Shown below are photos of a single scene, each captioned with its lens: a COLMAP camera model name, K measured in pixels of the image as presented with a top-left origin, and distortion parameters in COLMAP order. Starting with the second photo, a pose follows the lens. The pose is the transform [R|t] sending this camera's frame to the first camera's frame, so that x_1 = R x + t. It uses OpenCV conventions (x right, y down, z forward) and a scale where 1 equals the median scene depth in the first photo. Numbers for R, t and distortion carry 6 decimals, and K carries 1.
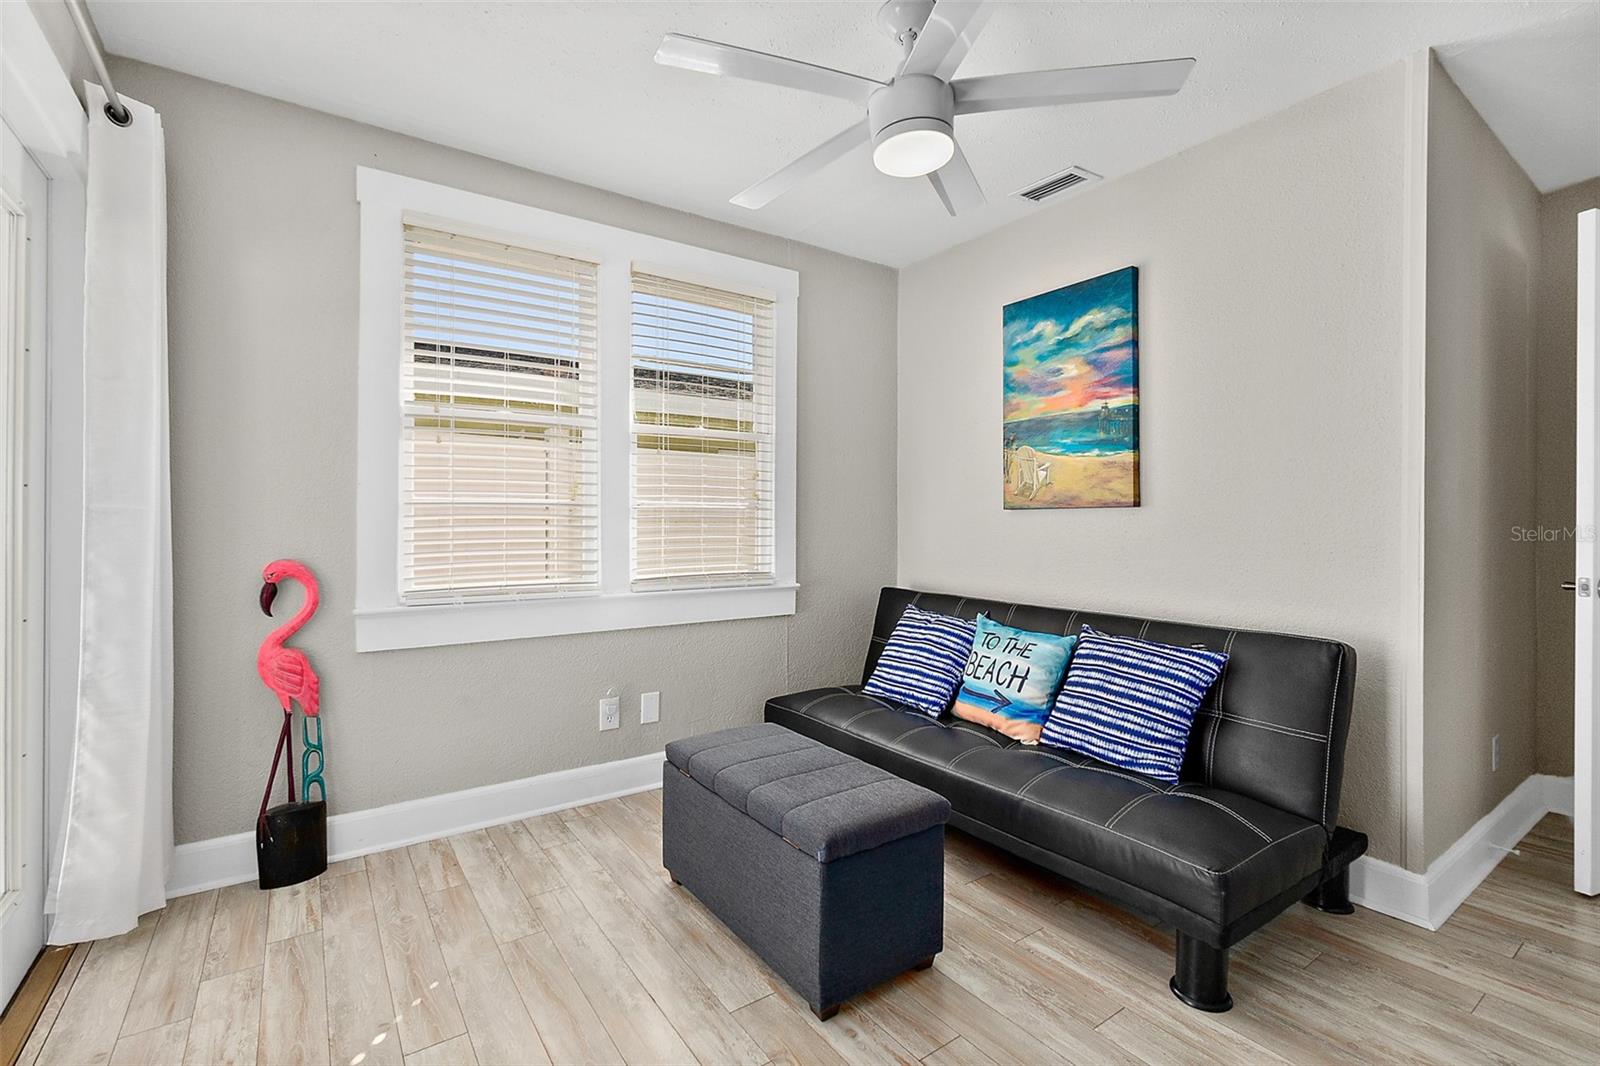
lens RADIAL K [[703.9, 0, 802.2], [0, 703.9, 527.8], [0, 0, 1]] dist [-0.002301, -0.000264]
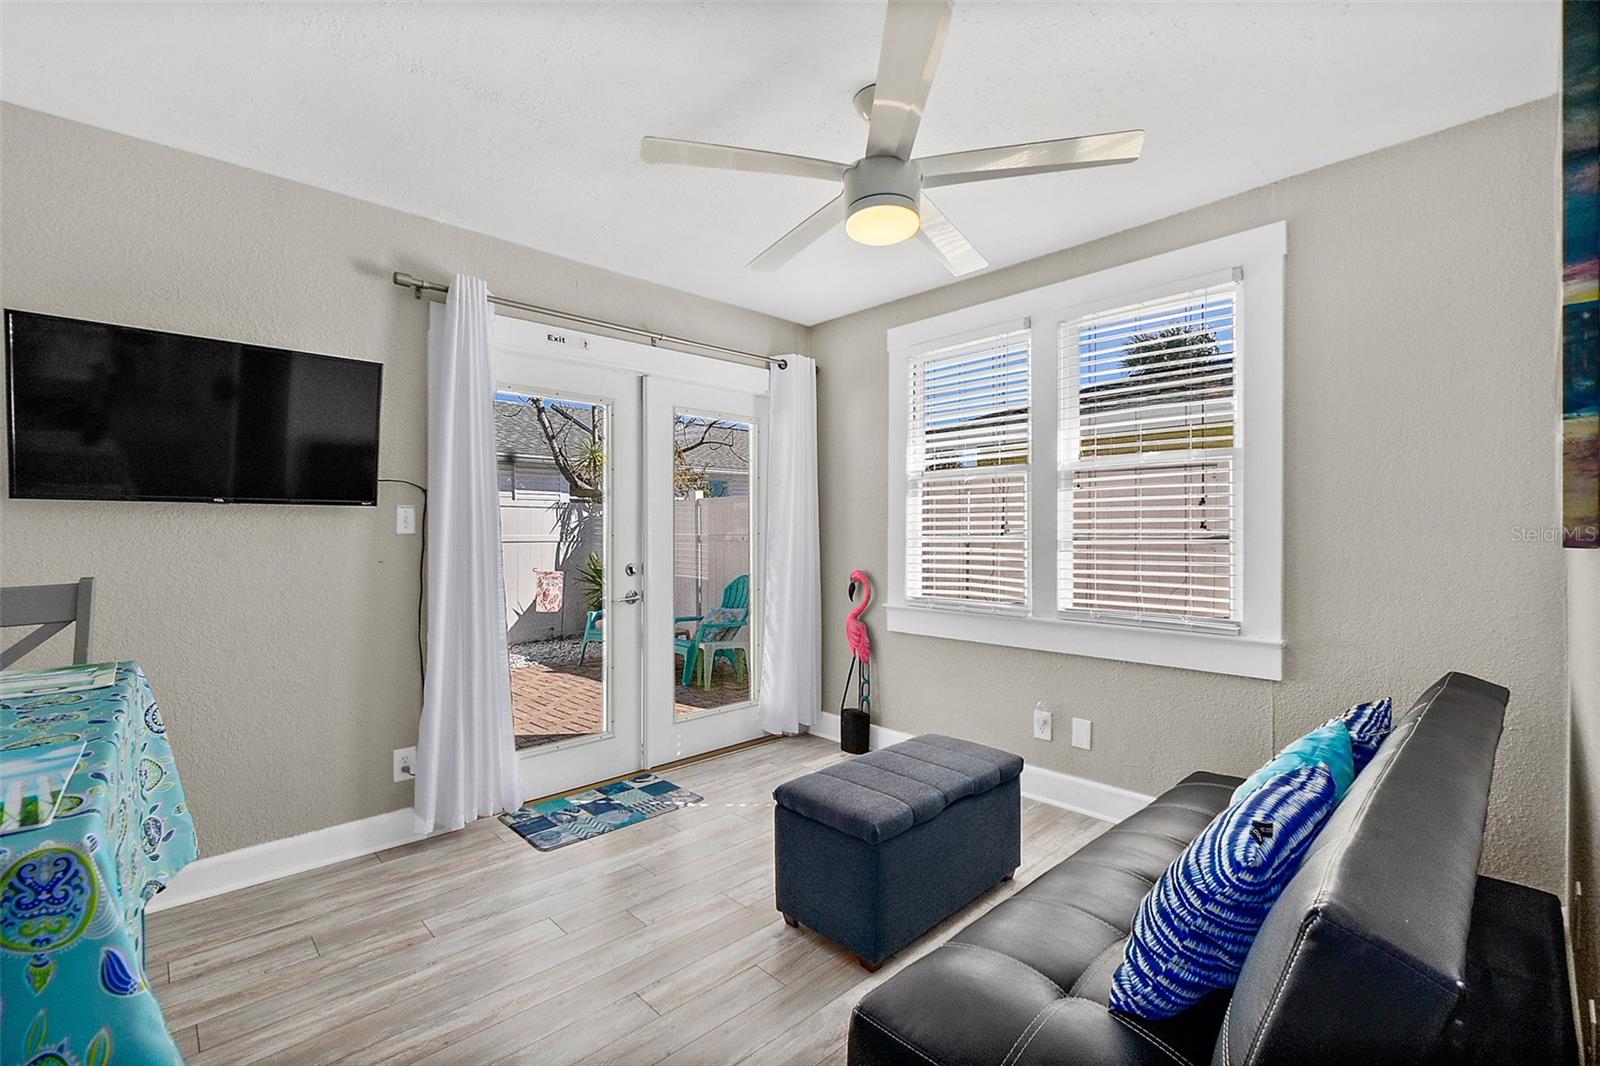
lens RADIAL K [[715.9, 0, 802.3], [0, 715.9, 541.8], [0, 0, 1]] dist [-0.014342, -0.000286]
pose [[0.144436, 0.009291, -0.989471, 1.011108], [-0.007299, 0.999939, 0.008324, -0.041231], [0.989487, 0.006020, 0.144495, 0.591849]]
